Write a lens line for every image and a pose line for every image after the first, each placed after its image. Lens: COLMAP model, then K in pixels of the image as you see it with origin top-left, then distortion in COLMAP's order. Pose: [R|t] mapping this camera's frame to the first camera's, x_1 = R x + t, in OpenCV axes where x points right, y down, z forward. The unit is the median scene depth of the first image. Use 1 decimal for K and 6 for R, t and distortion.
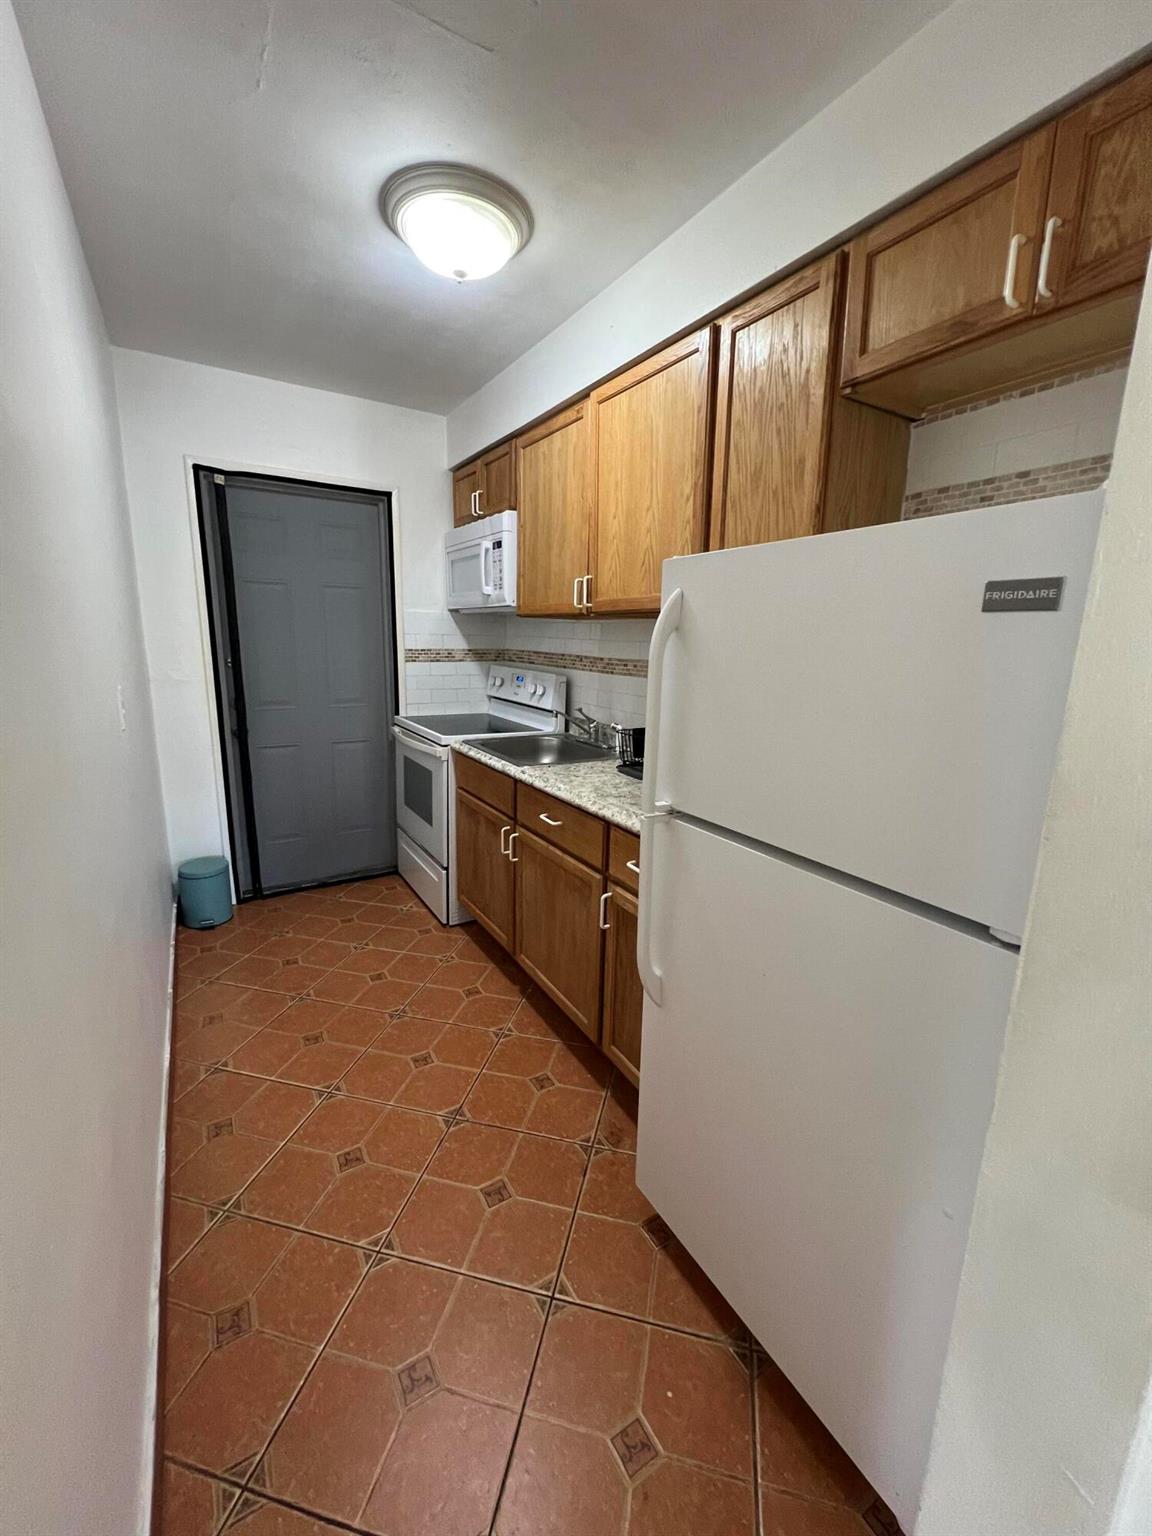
lens RADIAL K [[619.1, 0, 576.0], [0, 619.1, 768.0], [0, 0, 1]] dist [0.001449, 0.000010]
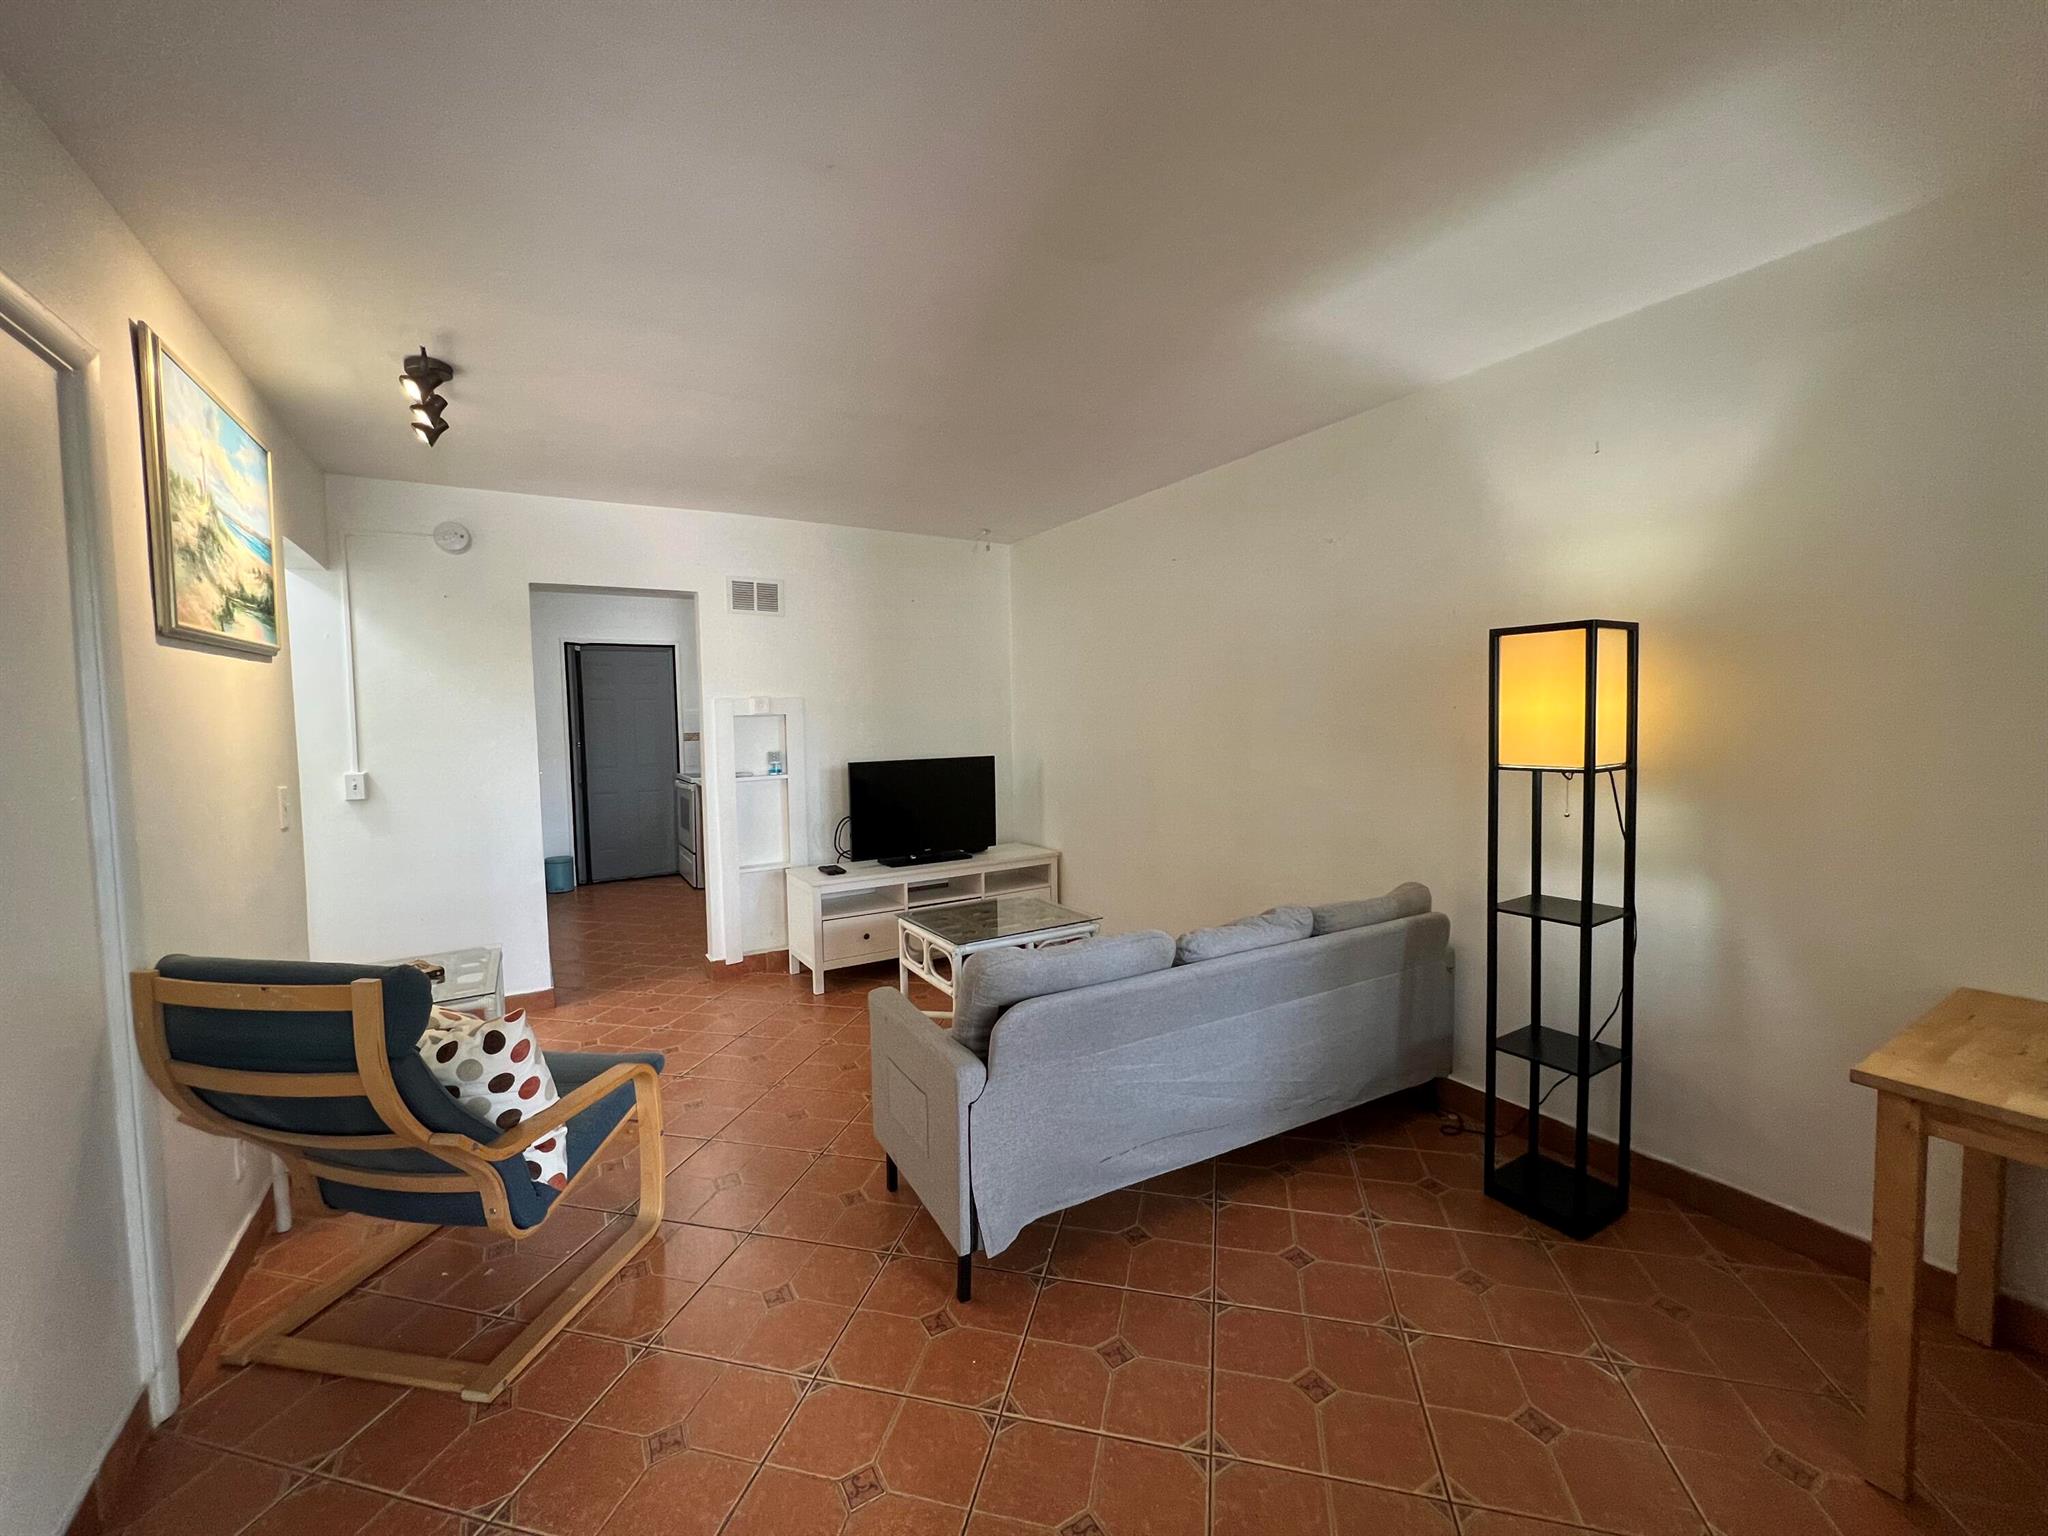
lens RADIAL K [[818.0, 0, 1021.8], [0, 818.0, 765.9], [0, 0, 1]] dist [0.000800, 0.000174]
pose [[0.999092, -0.041100, -0.011208, 0.690224], [0.038886, 0.987285, -0.154129, 0.284165], [0.017401, 0.153554, 0.987987, -1.209368]]
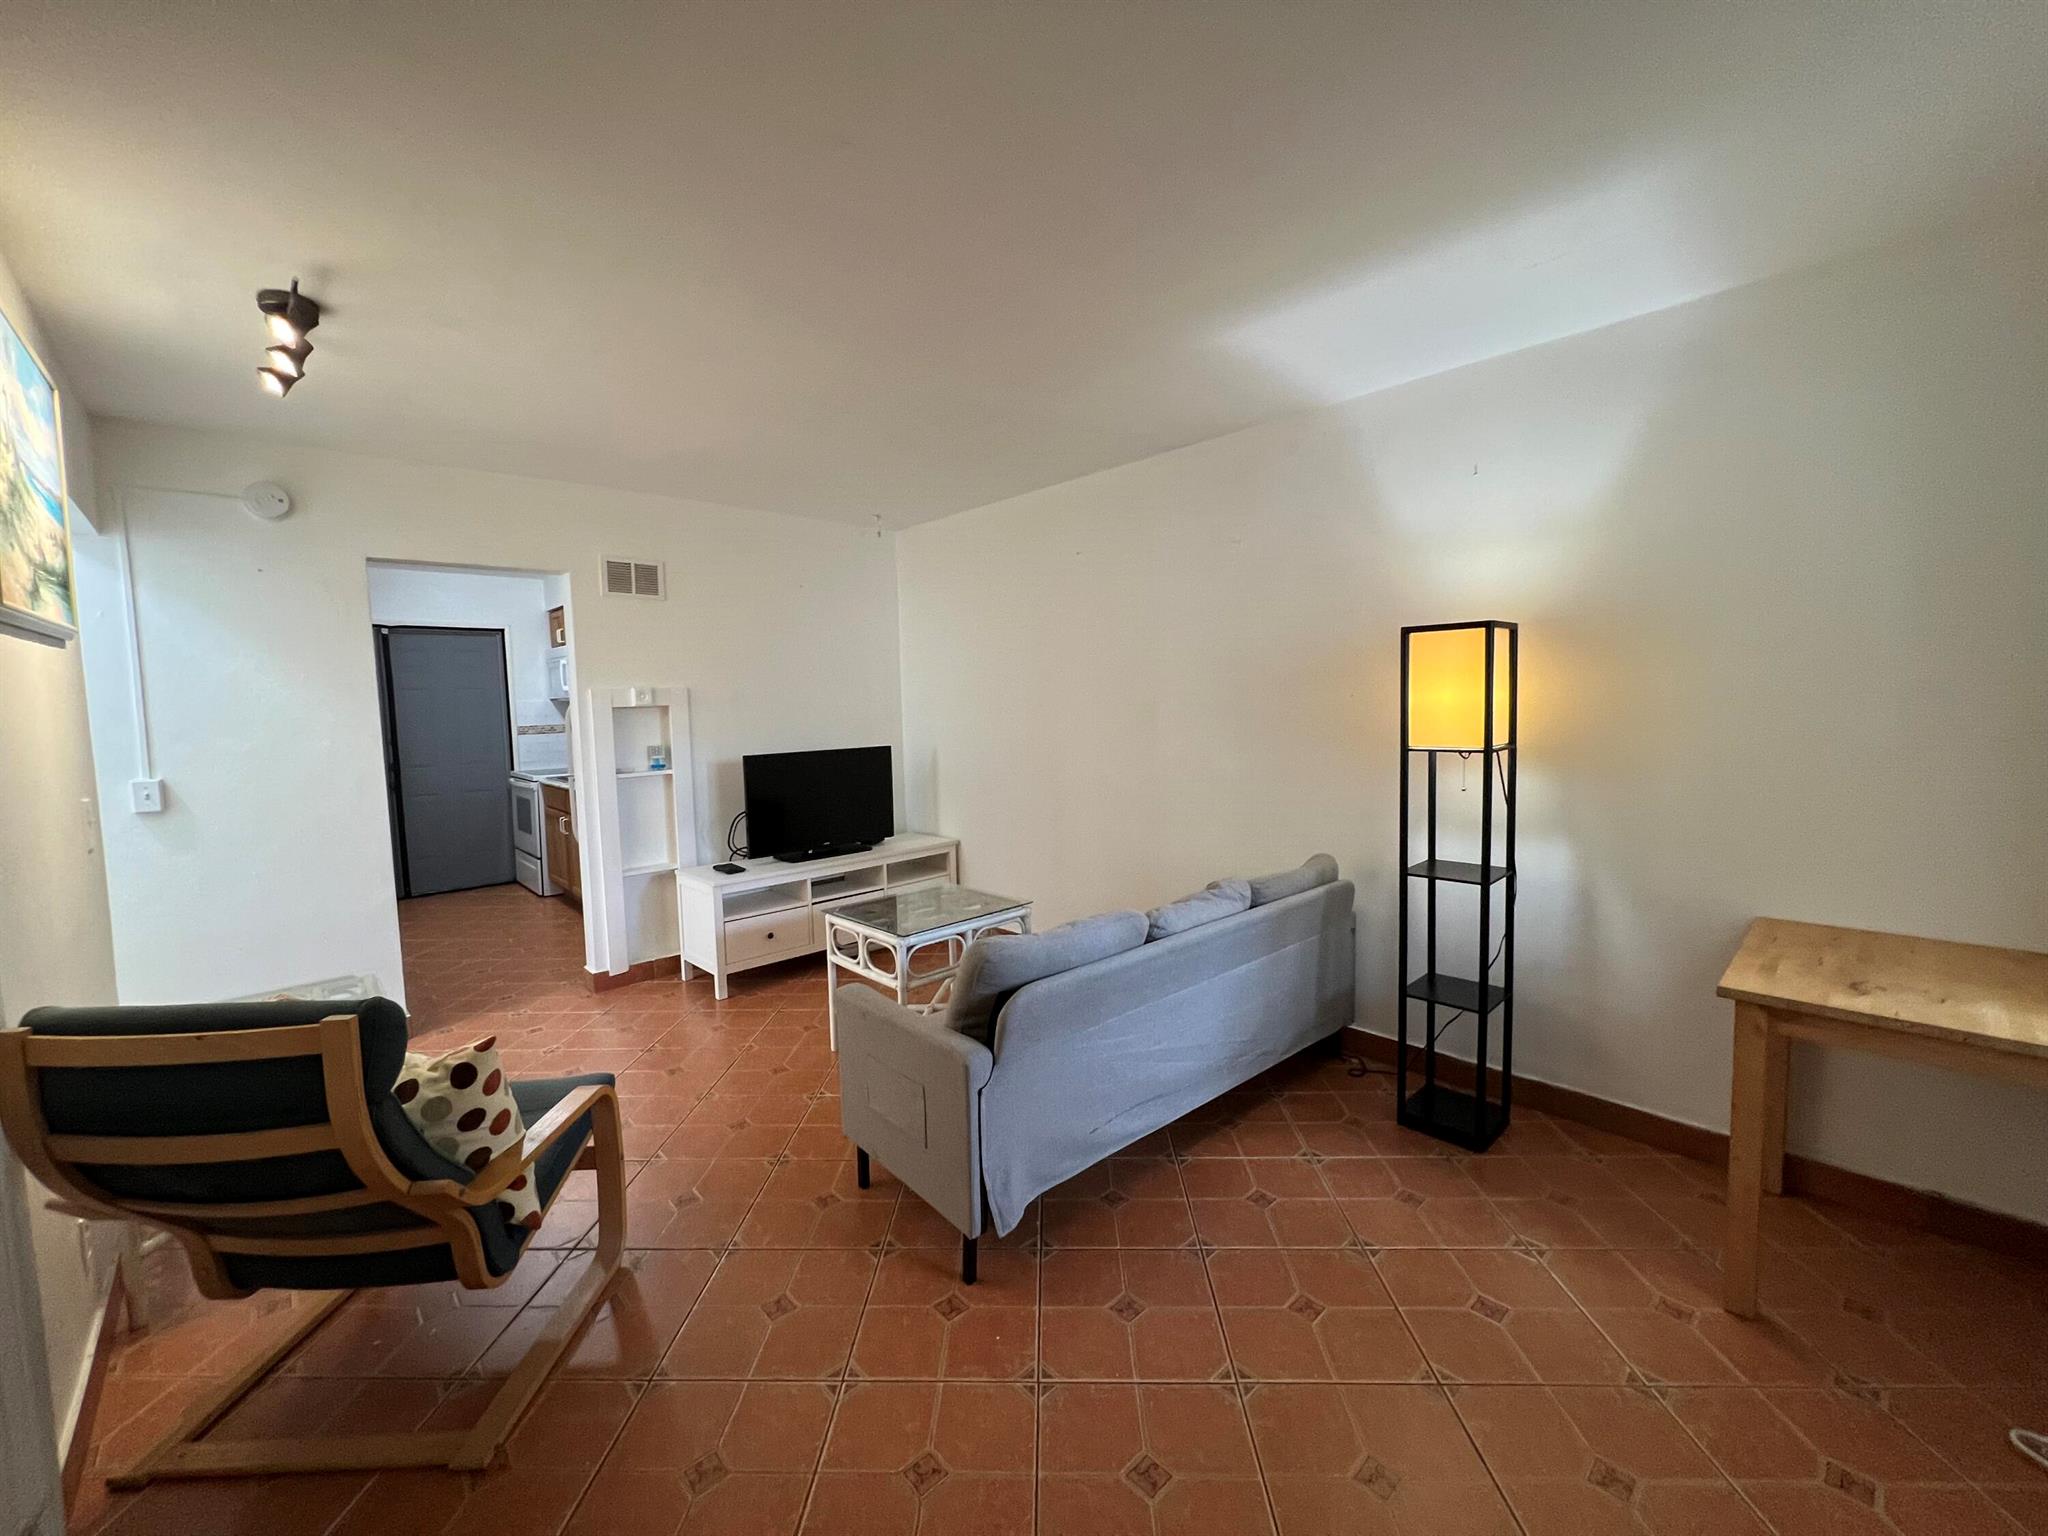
lens RADIAL K [[818.0, 0, 1021.8], [0, 818.0, 765.9], [0, 0, 1]] dist [0.000800, 0.000174]
pose [[0.979318, -0.063374, 0.192146, 0.567473], [0.088535, 0.988157, -0.125326, 0.275700], [-0.181928, 0.139746, 0.973331, -1.212827]]
